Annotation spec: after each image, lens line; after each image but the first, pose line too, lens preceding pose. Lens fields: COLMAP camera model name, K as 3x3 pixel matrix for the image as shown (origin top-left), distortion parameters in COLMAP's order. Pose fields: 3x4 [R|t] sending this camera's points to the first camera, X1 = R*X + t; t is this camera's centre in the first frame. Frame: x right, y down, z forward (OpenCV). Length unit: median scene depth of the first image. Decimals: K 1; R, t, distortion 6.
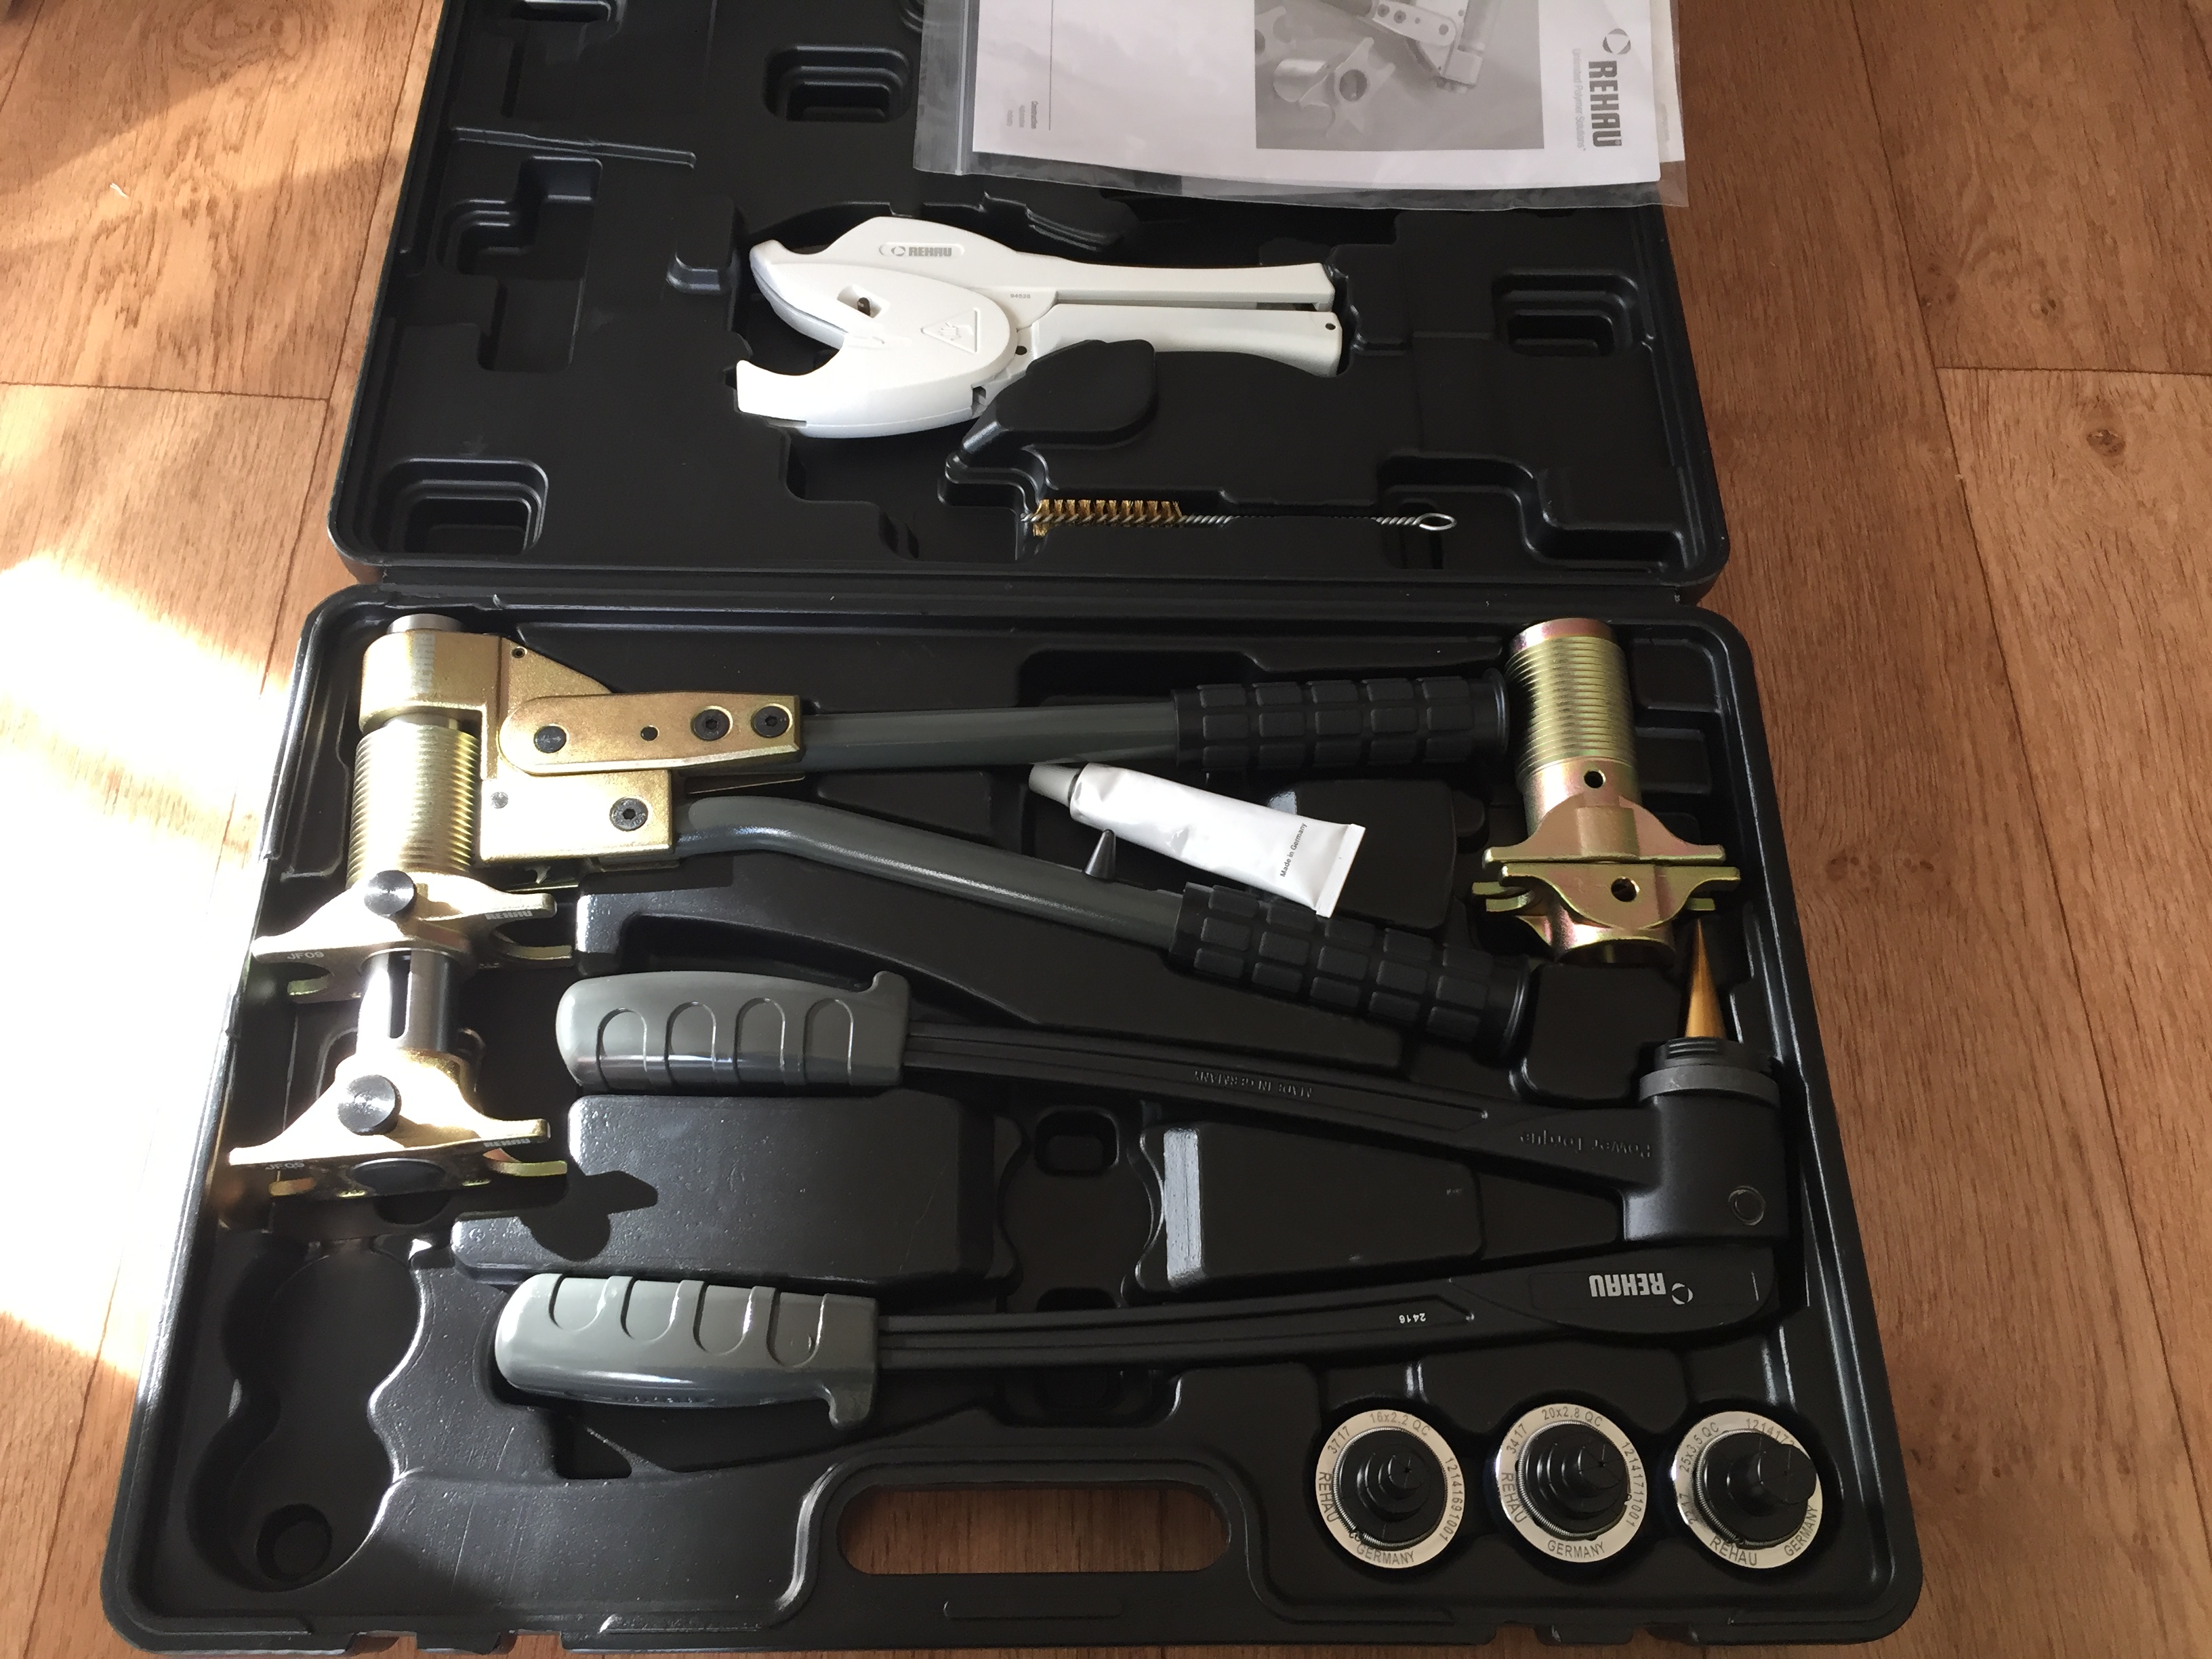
lens RADIAL K [[1916.5, 0, 1106.0], [0, 1916.5, 829.5], [0, 0, 1]] dist [0.081231, -0.133711]
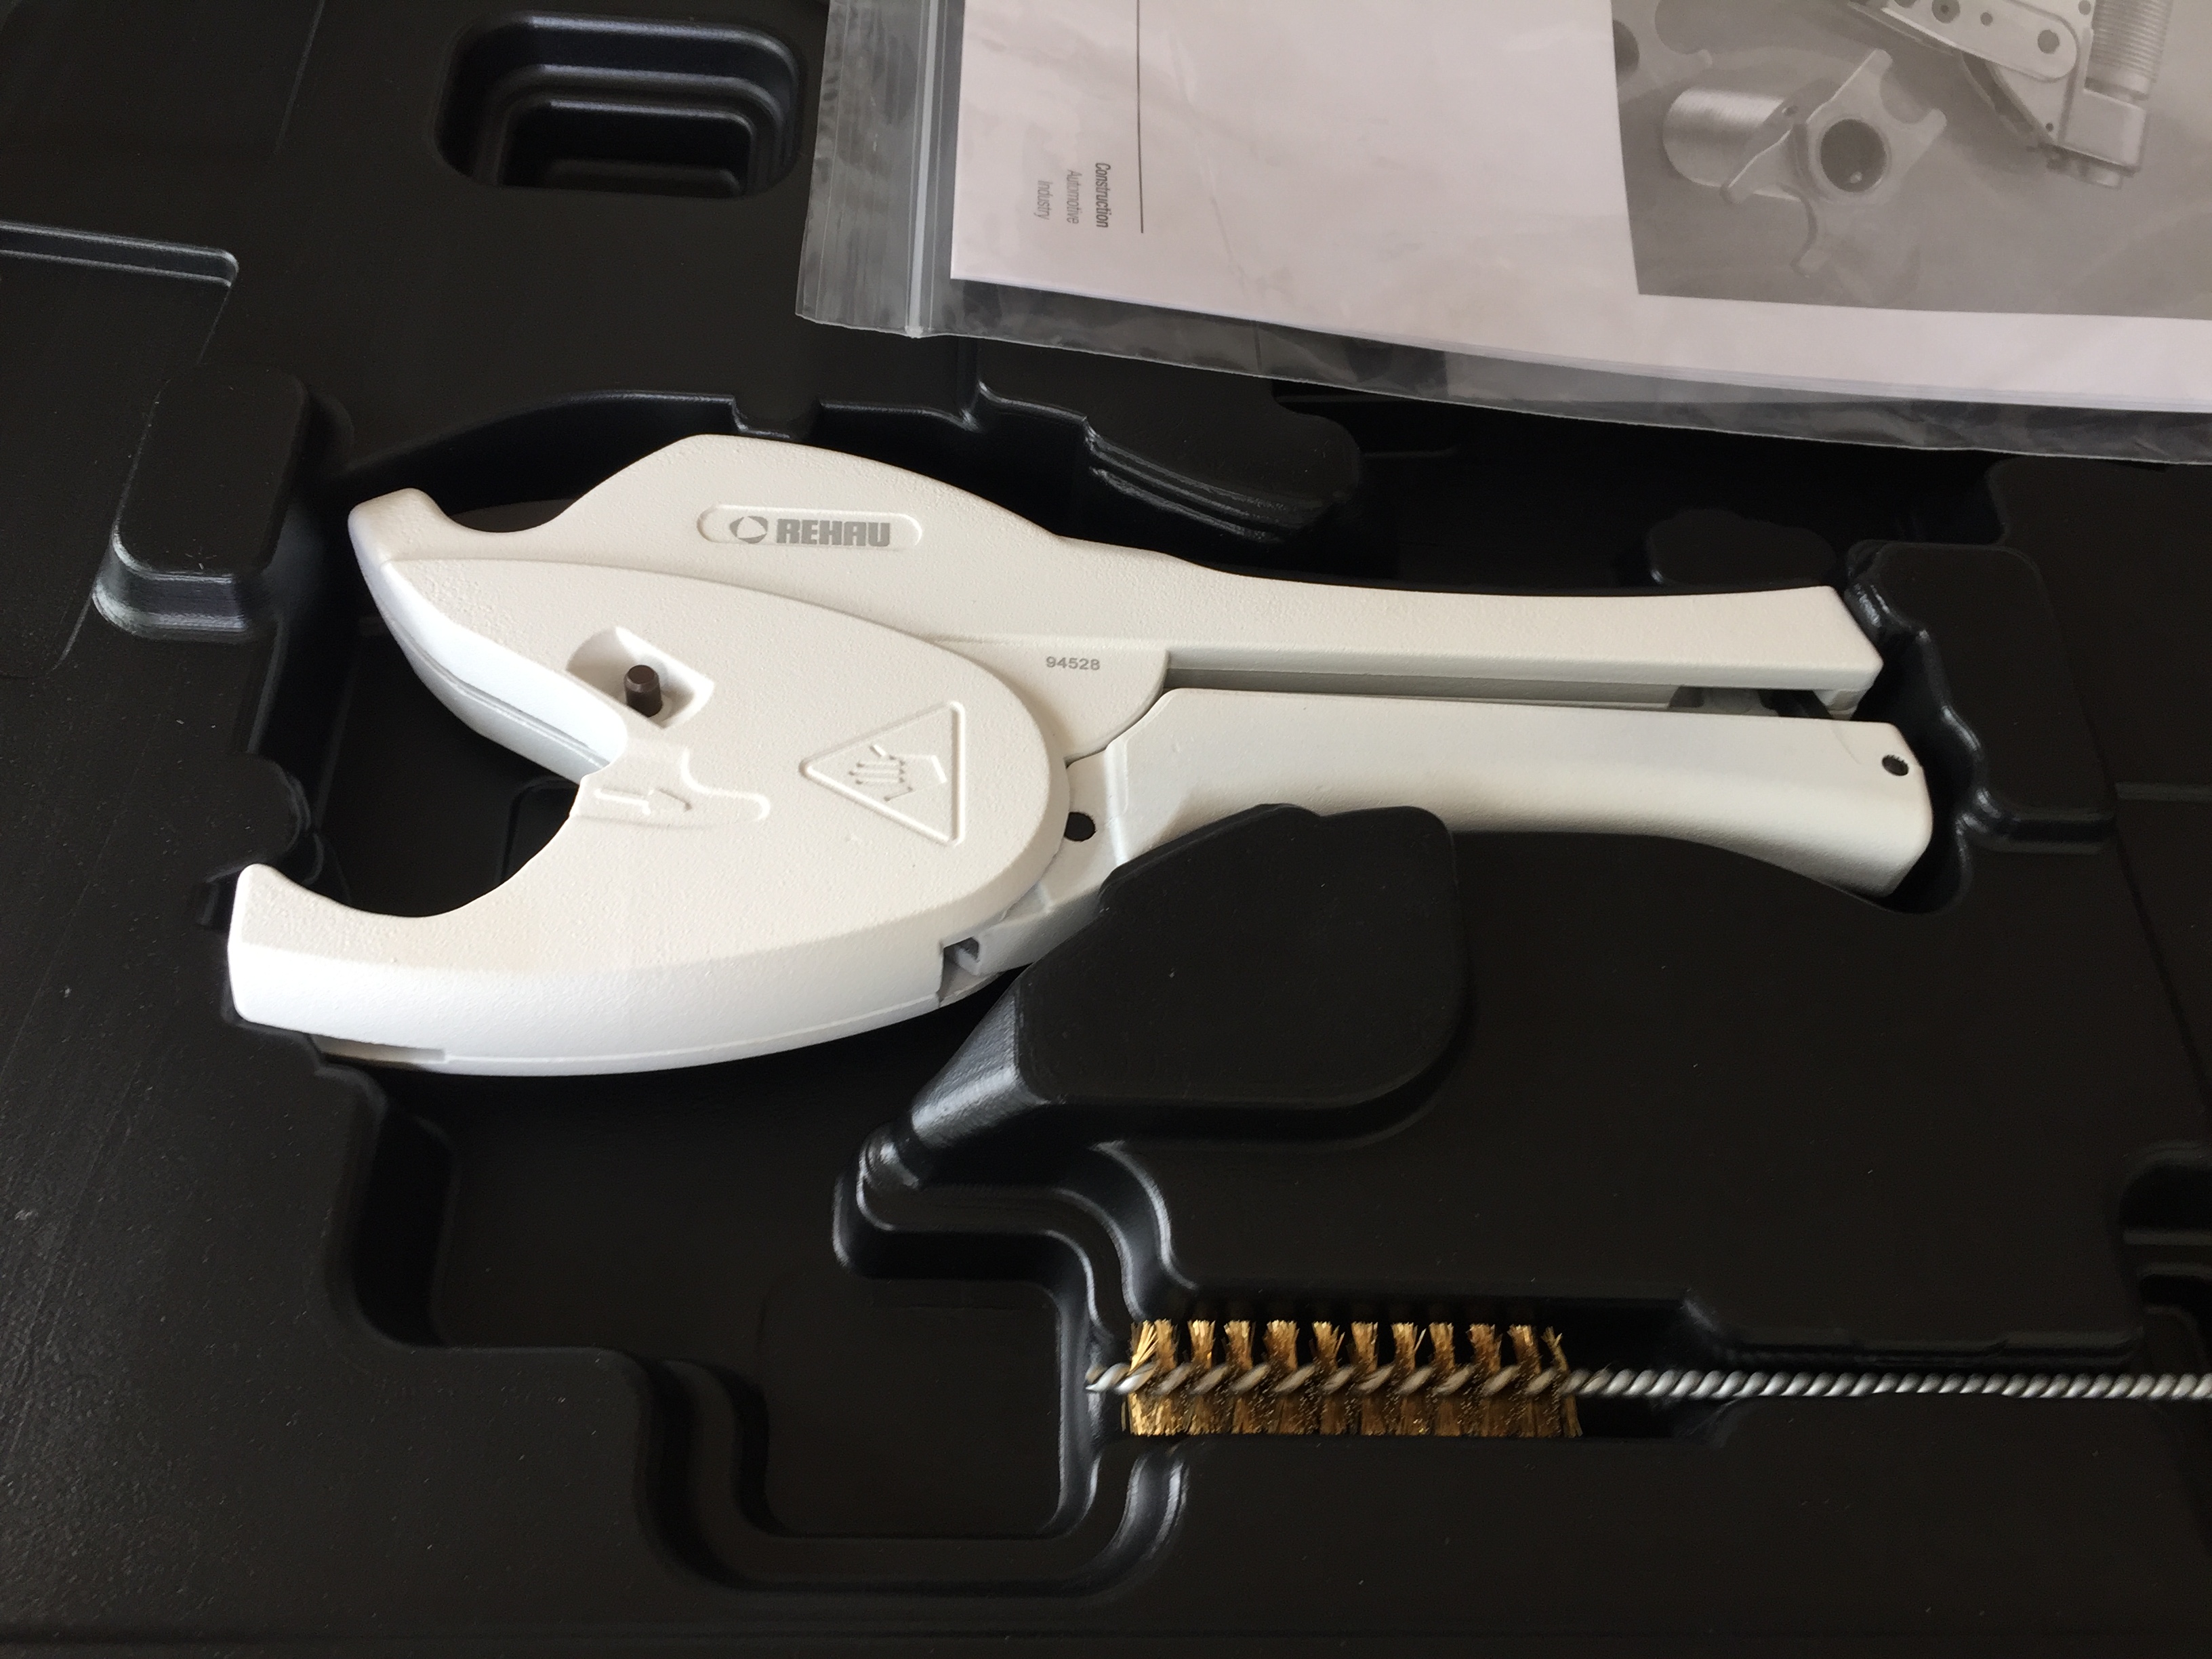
lens RADIAL K [[1885.9, 0, 1106.0], [0, 1885.9, 829.5], [0, 0, 1]] dist [0.067676, -0.122611]
pose [[0.998560, 0.022176, 0.048839, -0.065260], [-0.019784, 0.998606, -0.048938, -0.268309], [-0.049856, 0.047901, 0.997607, 0.753057]]
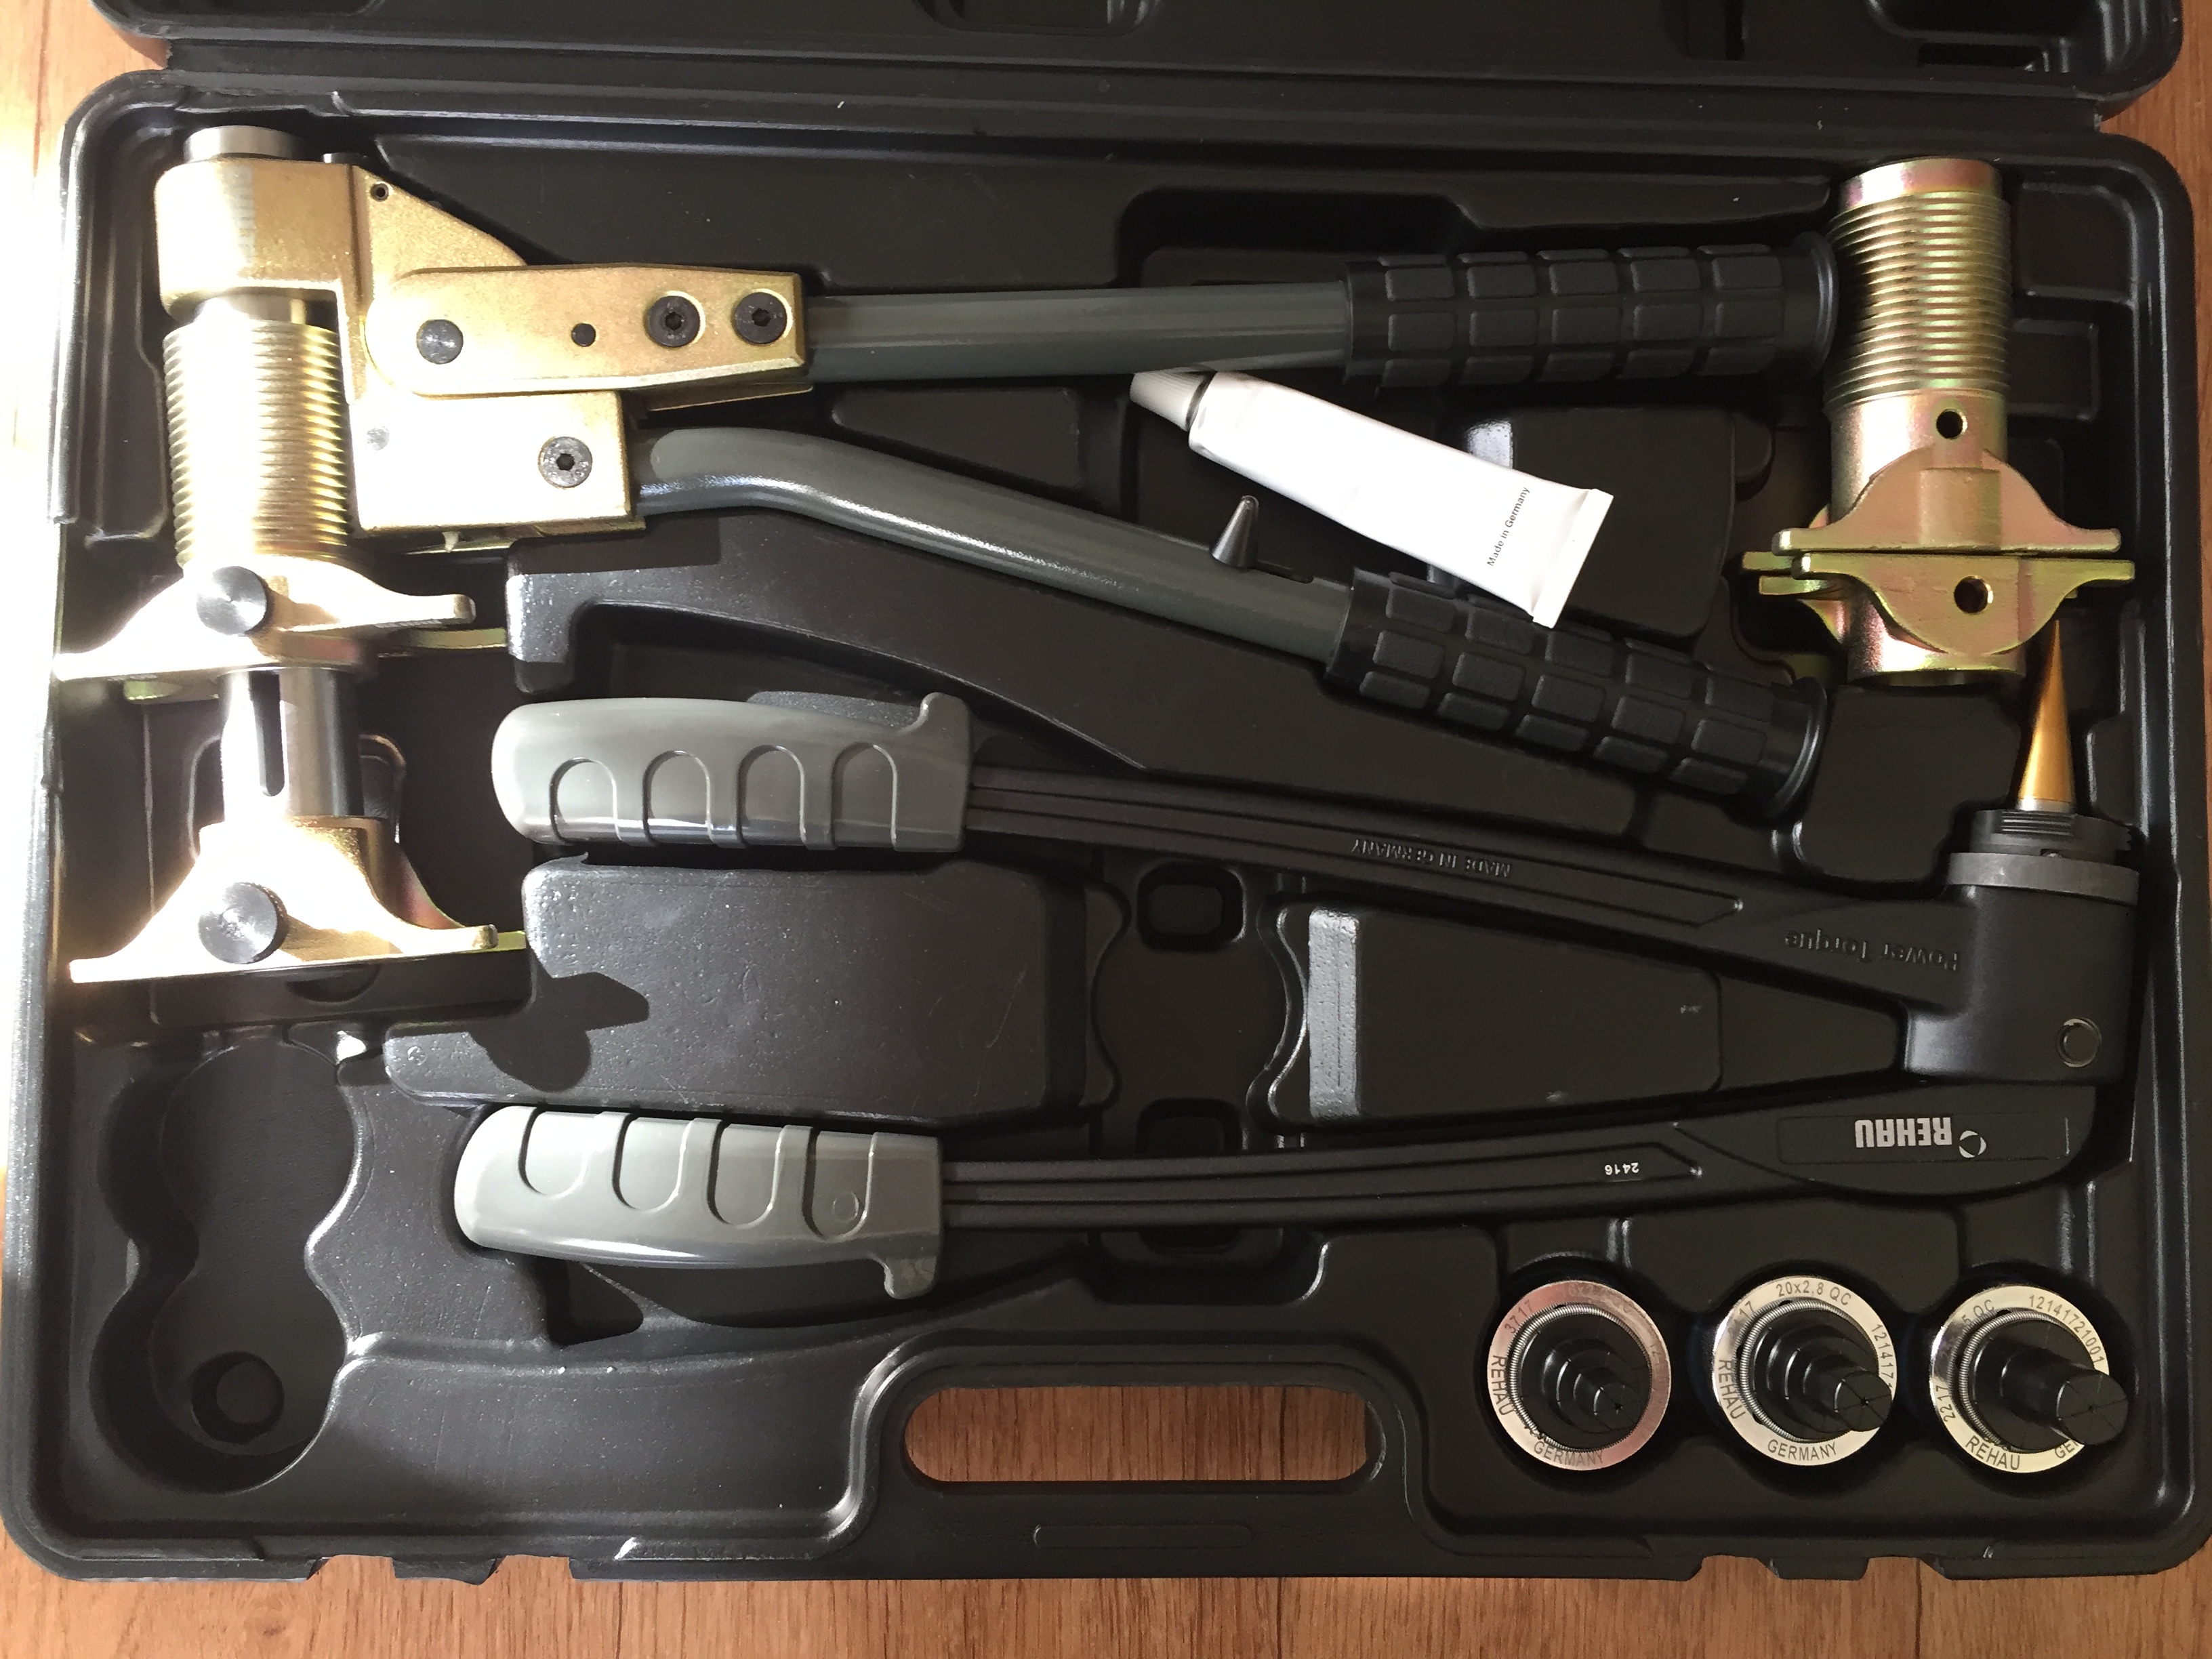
lens RADIAL K [[1916.5, 0, 1106.0], [0, 1916.5, 829.5], [0, 0, 1]] dist [0.081231, -0.133711]
pose [[0.999846, 0.017427, 0.001910, -0.050358], [-0.016795, 0.920915, 0.389401, -0.161010], [0.005027, -0.389373, 0.921066, 0.302395]]
